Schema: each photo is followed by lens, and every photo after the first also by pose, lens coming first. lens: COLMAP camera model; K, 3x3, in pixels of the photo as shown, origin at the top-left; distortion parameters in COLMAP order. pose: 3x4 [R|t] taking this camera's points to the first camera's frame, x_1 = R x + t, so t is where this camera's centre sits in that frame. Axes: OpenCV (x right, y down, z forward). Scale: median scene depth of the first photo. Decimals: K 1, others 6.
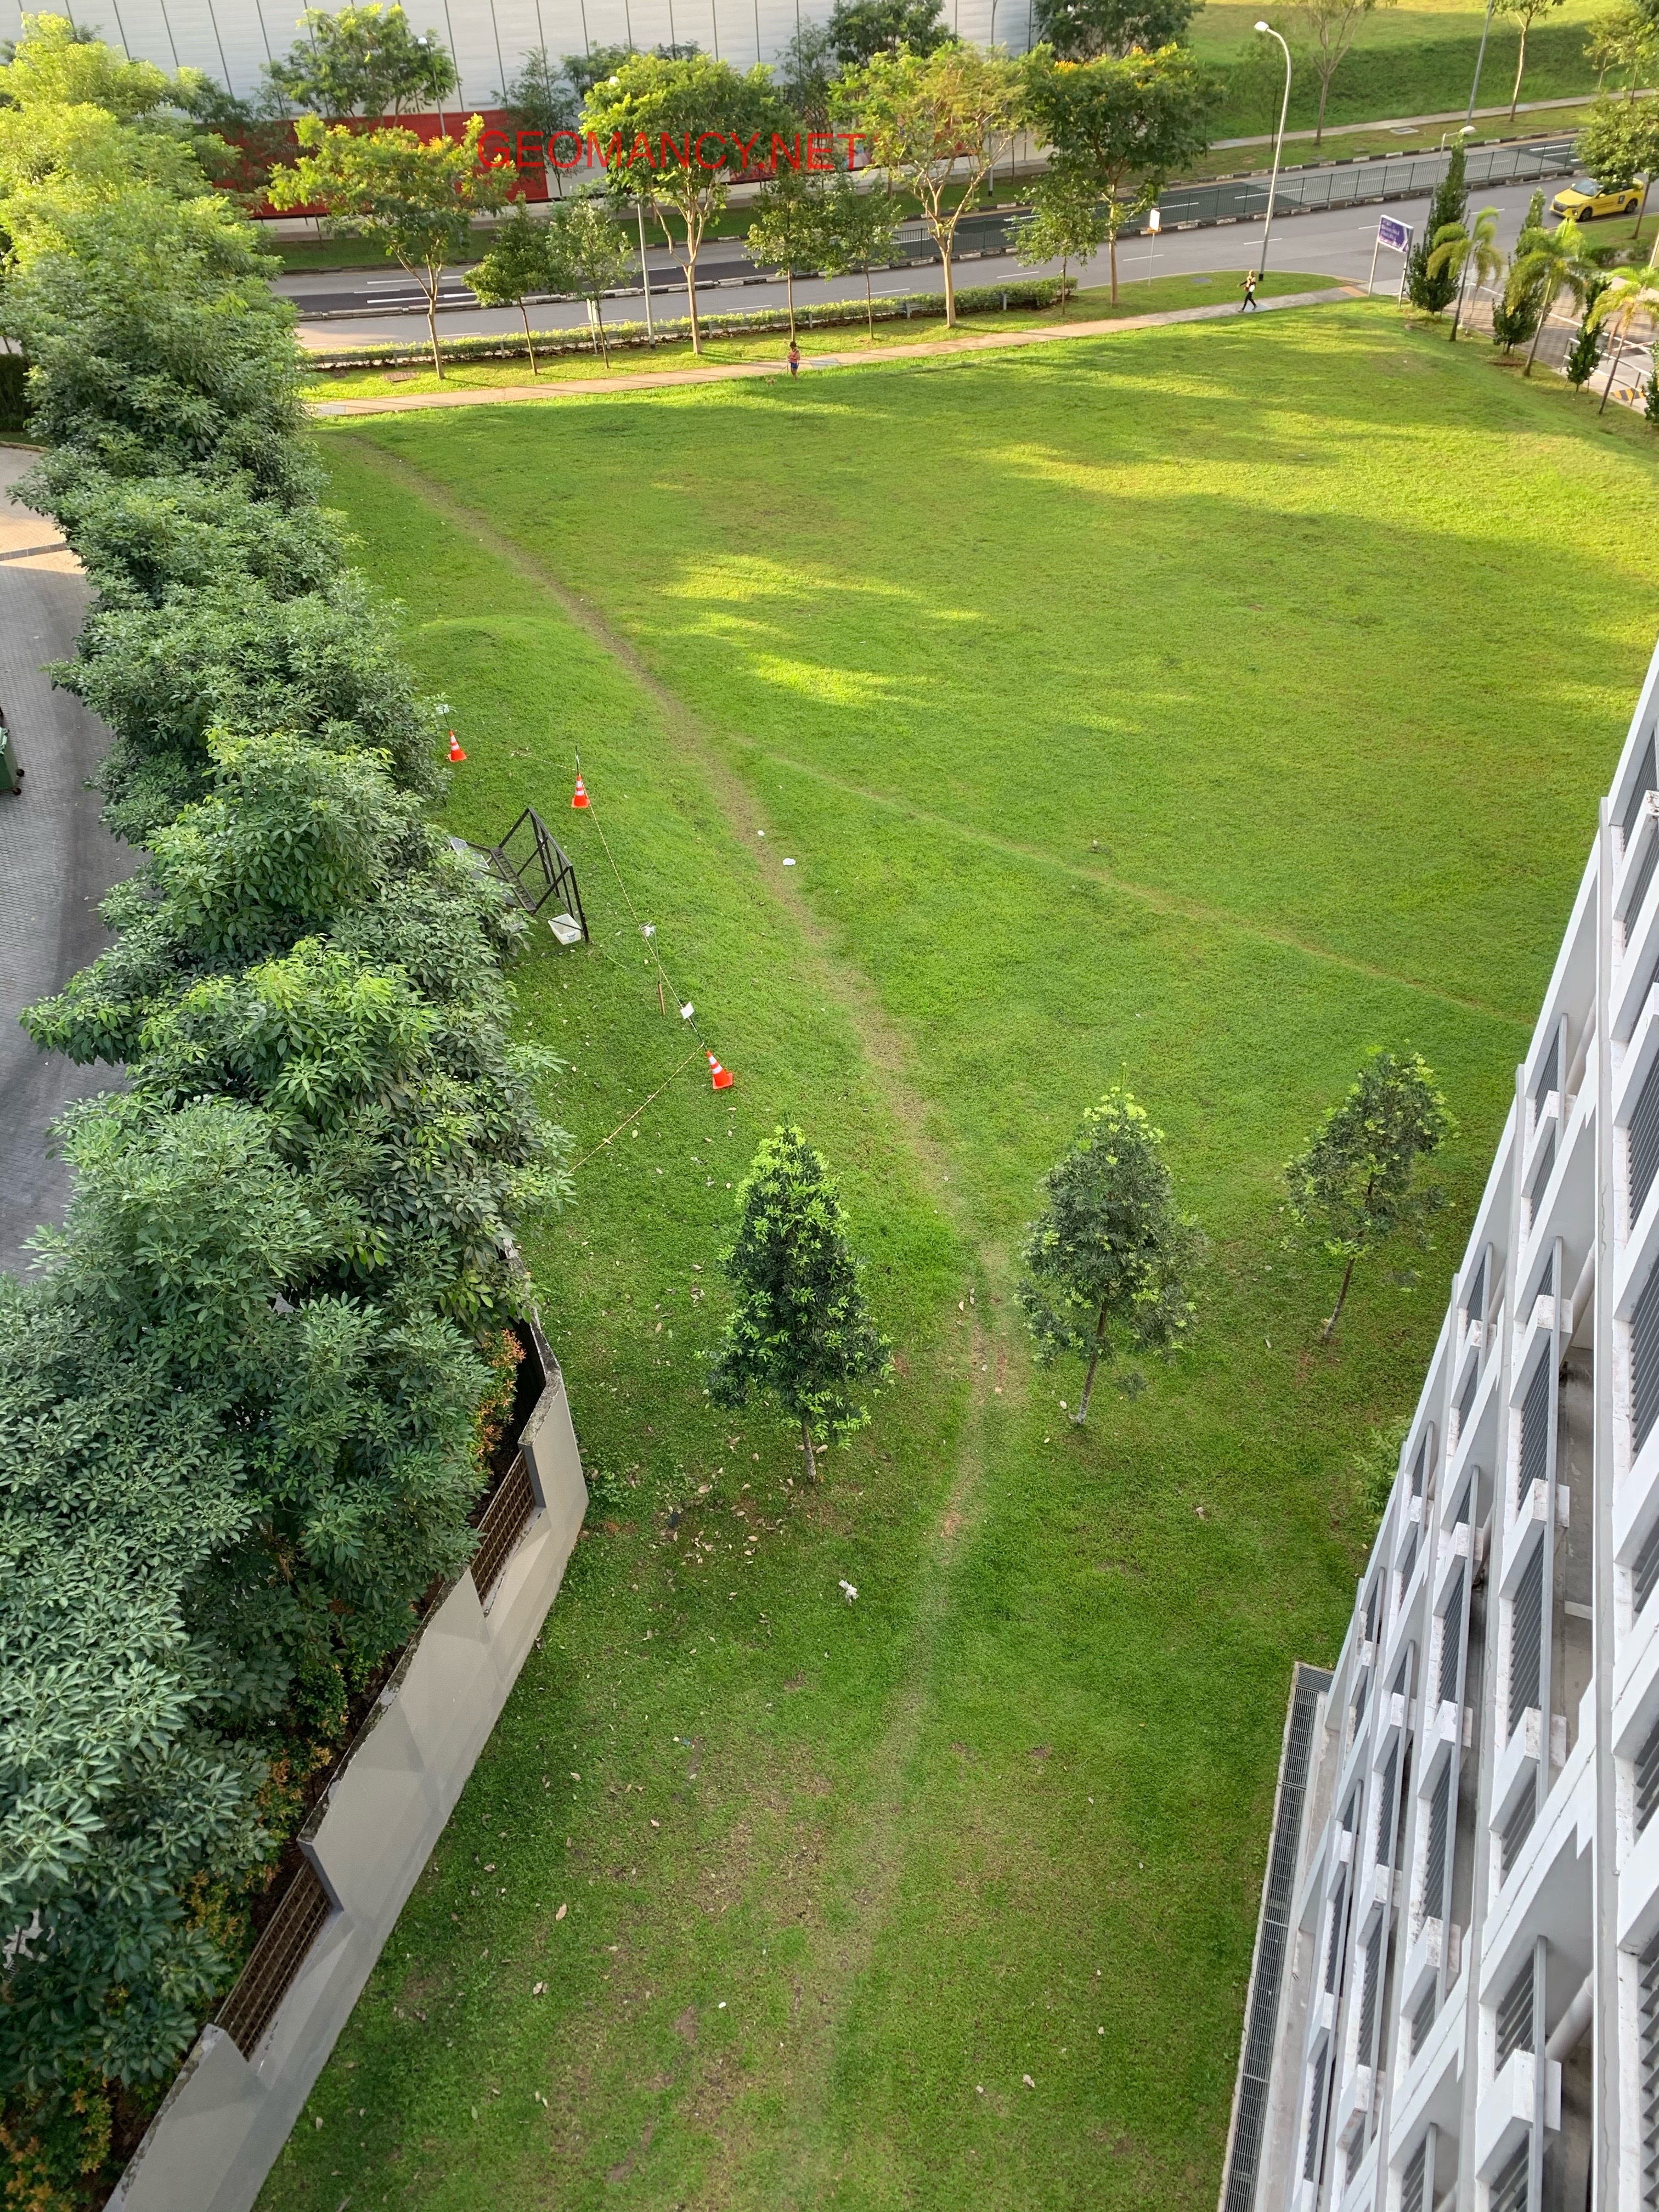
lens RADIAL K [[1690.9, 0, 852.1], [0, 1690.9, 1088.9], [0, 0, 1]] dist [0.022813, -0.015457]
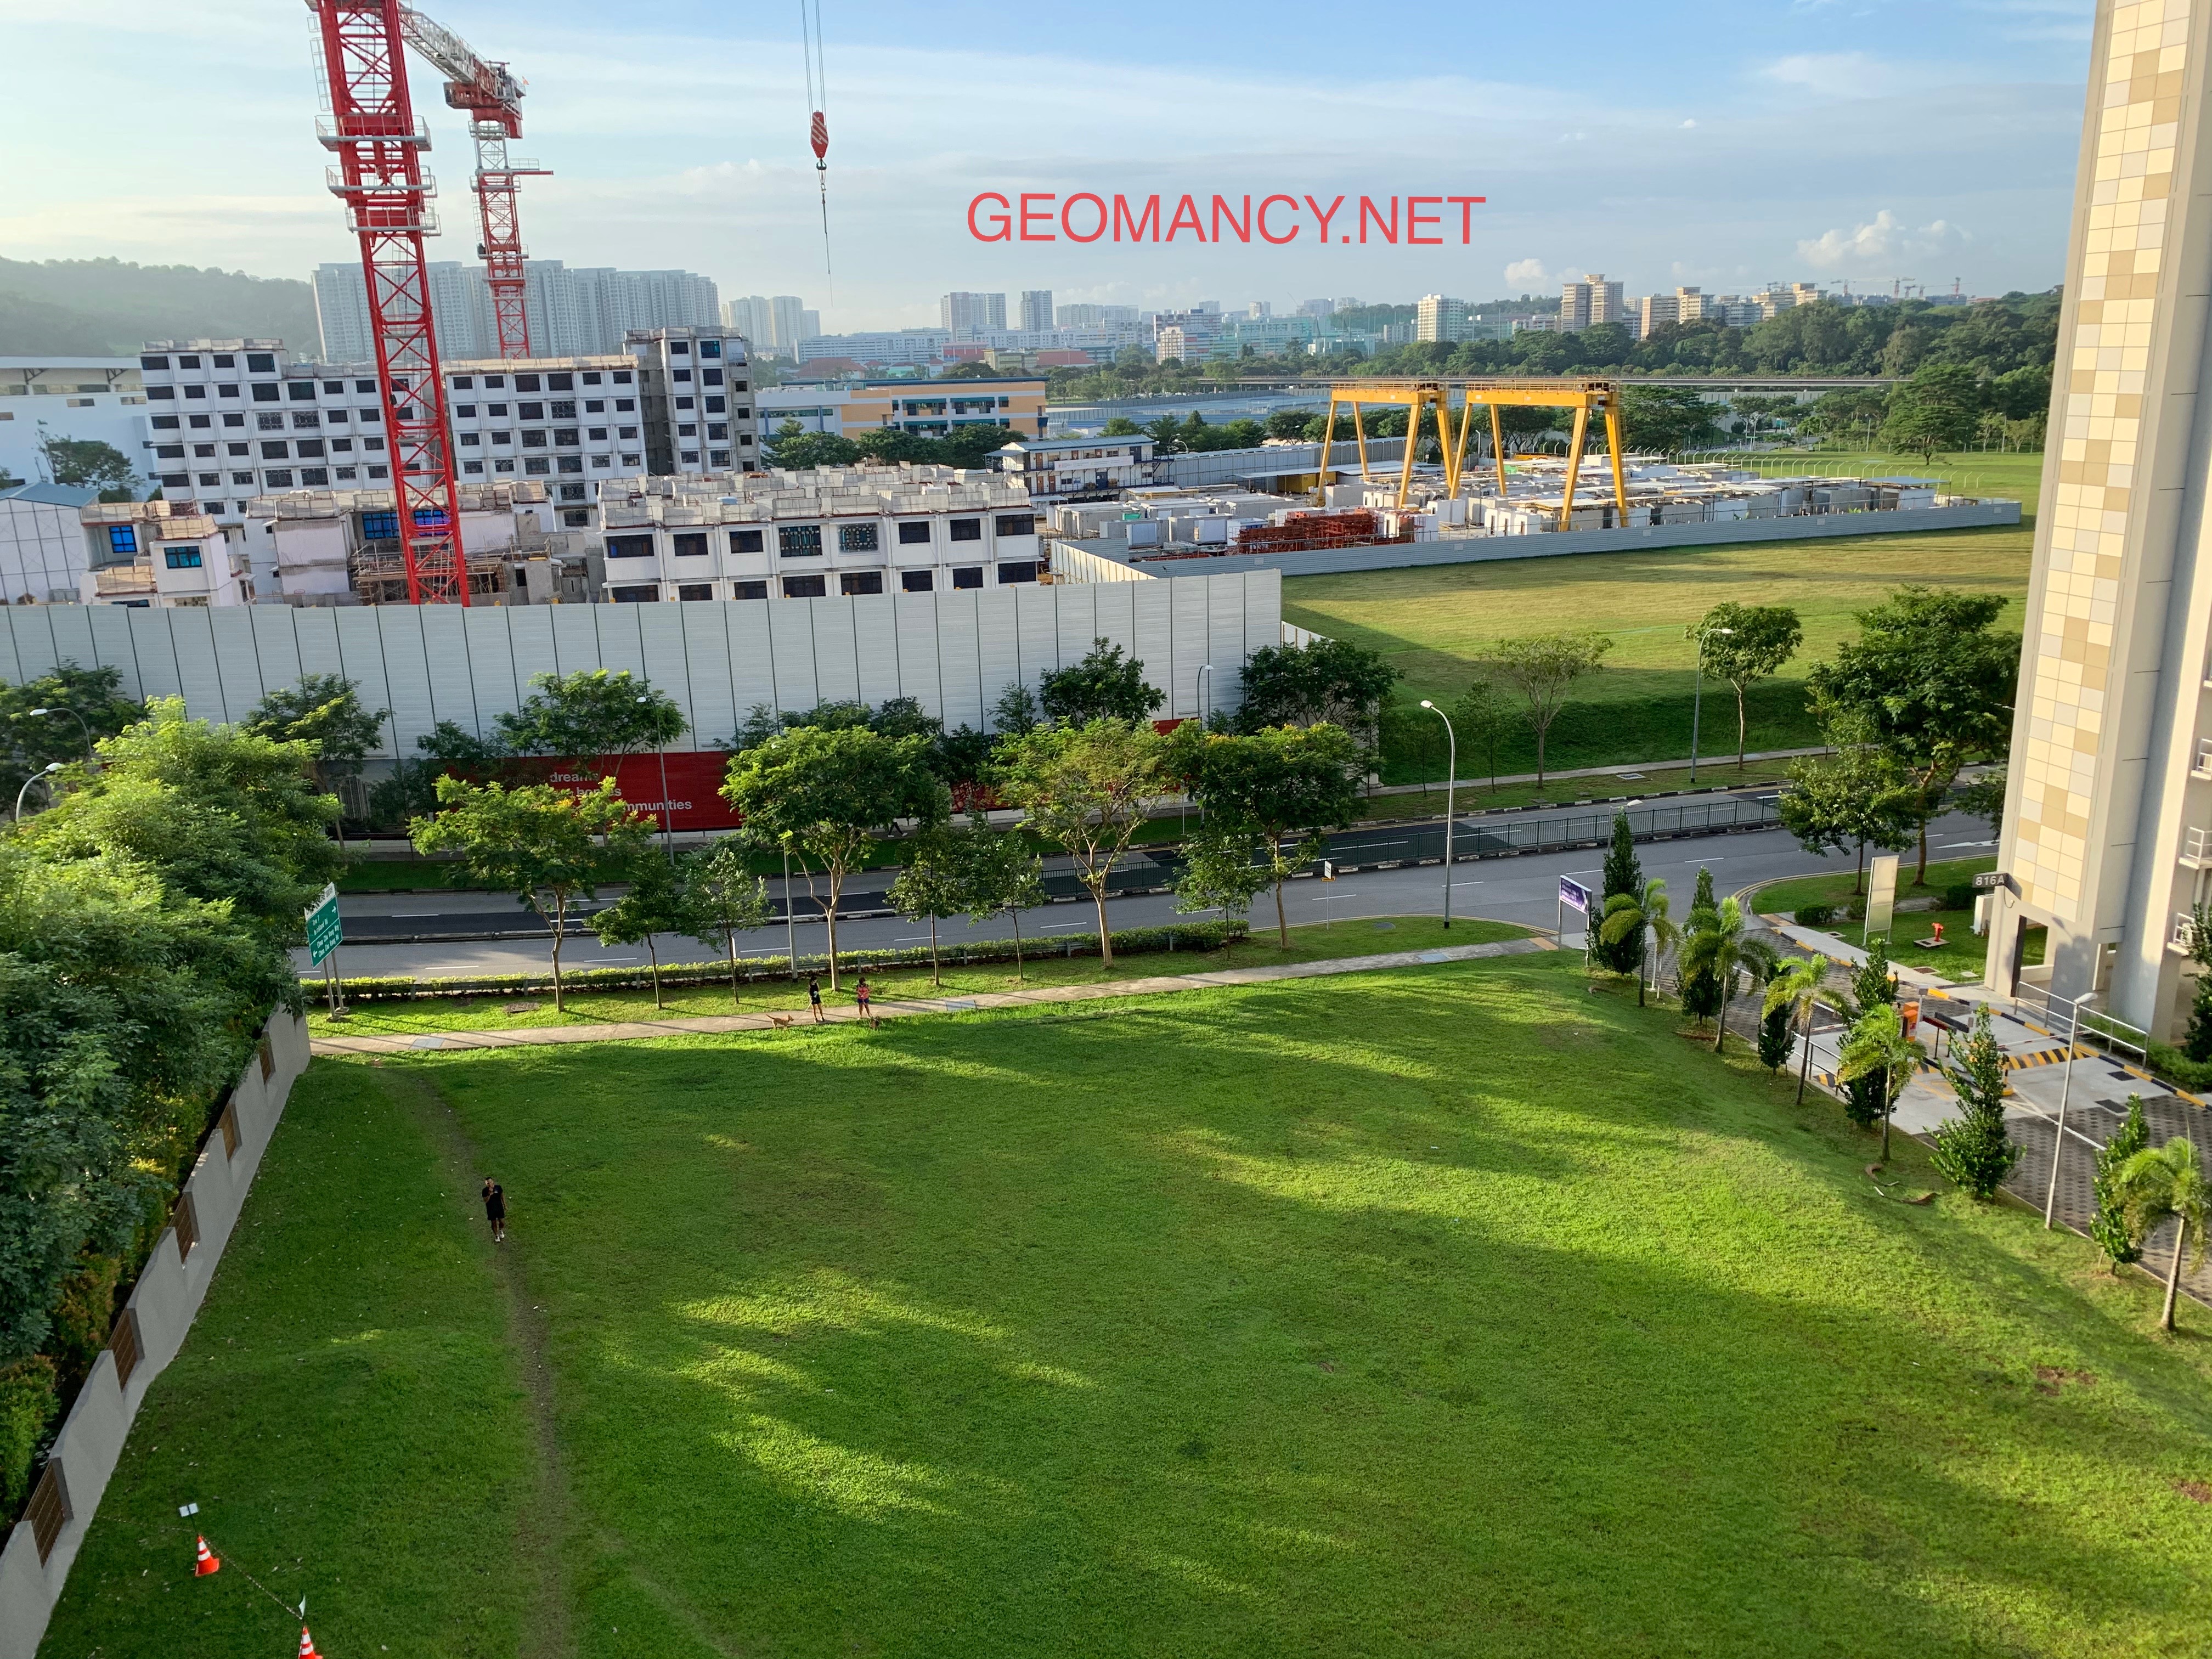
lens RADIAL K [[1697.4, 0, 1093.6], [0, 1697.4, 814.6], [0, 0, 1]] dist [0.010874, -0.004958]
pose [[0.995440, 0.020746, -0.093110, 0.141063], [-0.059495, 0.897985, -0.435986, -0.114759], [0.074567, 0.439537, 0.895124, 0.112654]]
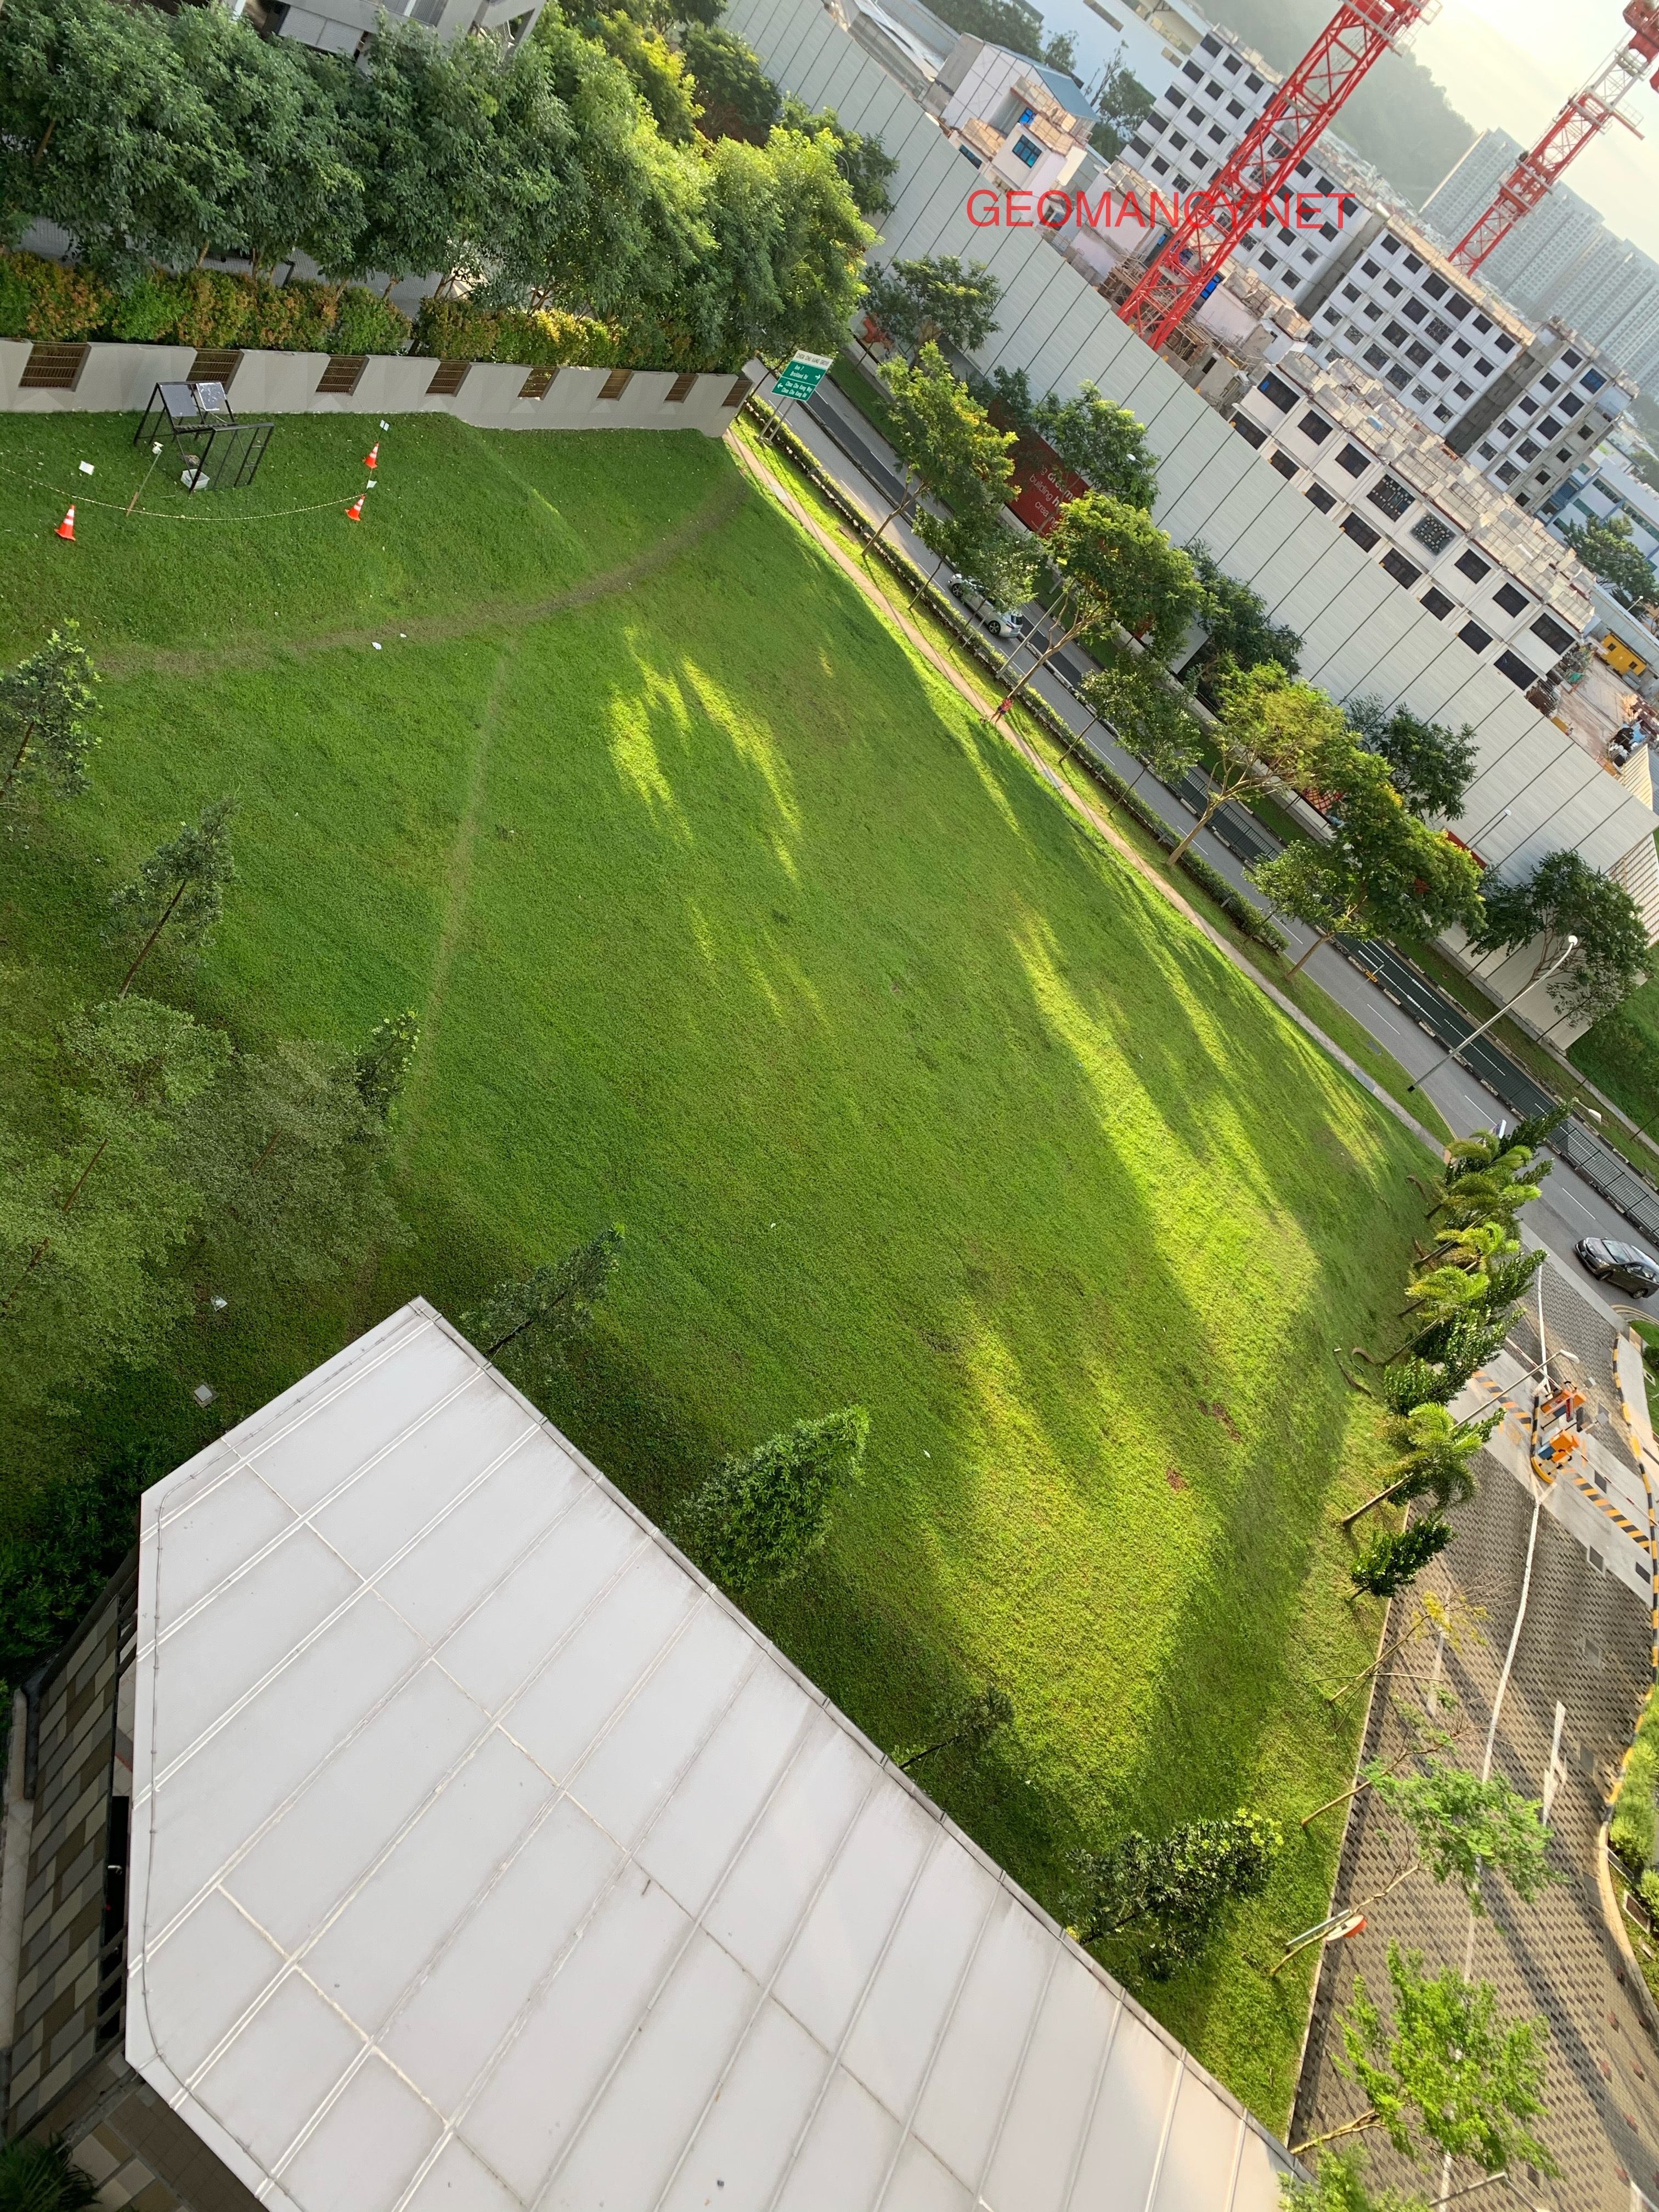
lens RADIAL K [[1689.9, 0, 816.9], [0, 1689.9, 1086.9], [0, 0, 1]] dist [0.015543, -0.006797]
pose [[0.509723, 0.779492, -0.364107, 0.468693], [-0.854269, 0.508749, -0.106767, -0.066069], [0.102015, 0.365466, 0.925217, 0.013554]]
